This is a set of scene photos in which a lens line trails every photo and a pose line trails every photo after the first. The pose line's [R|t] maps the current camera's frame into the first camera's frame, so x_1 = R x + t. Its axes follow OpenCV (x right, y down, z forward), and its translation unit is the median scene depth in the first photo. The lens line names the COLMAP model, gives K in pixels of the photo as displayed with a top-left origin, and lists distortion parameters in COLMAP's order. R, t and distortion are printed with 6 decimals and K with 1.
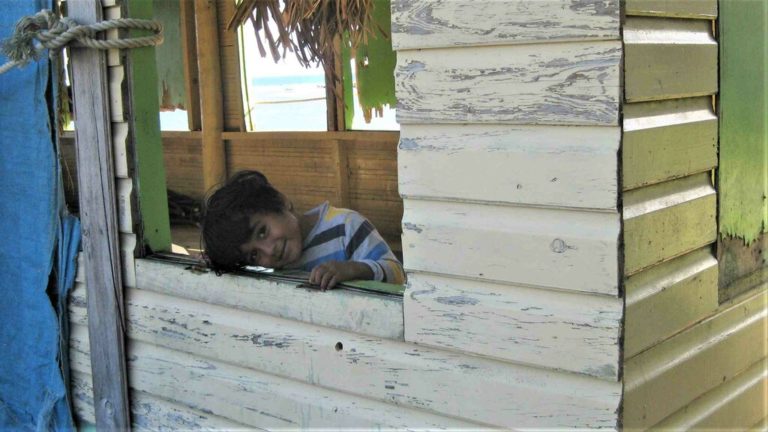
lens RADIAL K [[894.3, 0, 384.0], [0, 894.3, 216.0], [0, 0, 1]] dist [-0.196473, 0.019620]
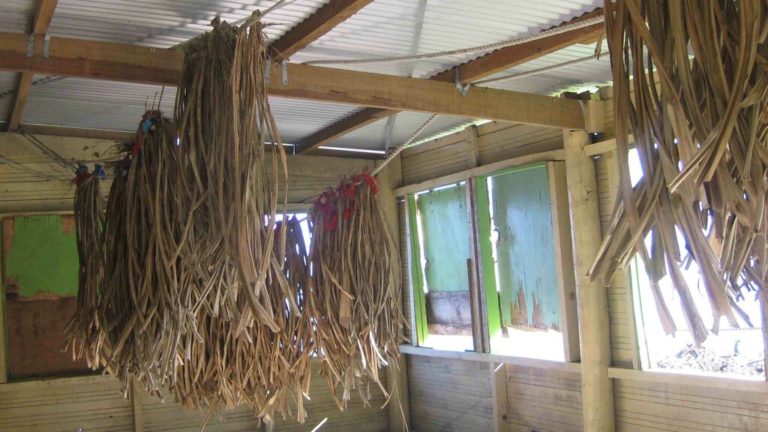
lens RADIAL K [[862.6, 0, 384.0], [0, 862.6, 216.0], [0, 0, 1]] dist [-0.103150, -0.028096]
pose [[0.901204, -0.050967, -0.430388, -0.039092], [-0.035096, 0.981217, -0.189686, -0.077143], [0.431972, 0.186050, 0.882488, 0.270385]]
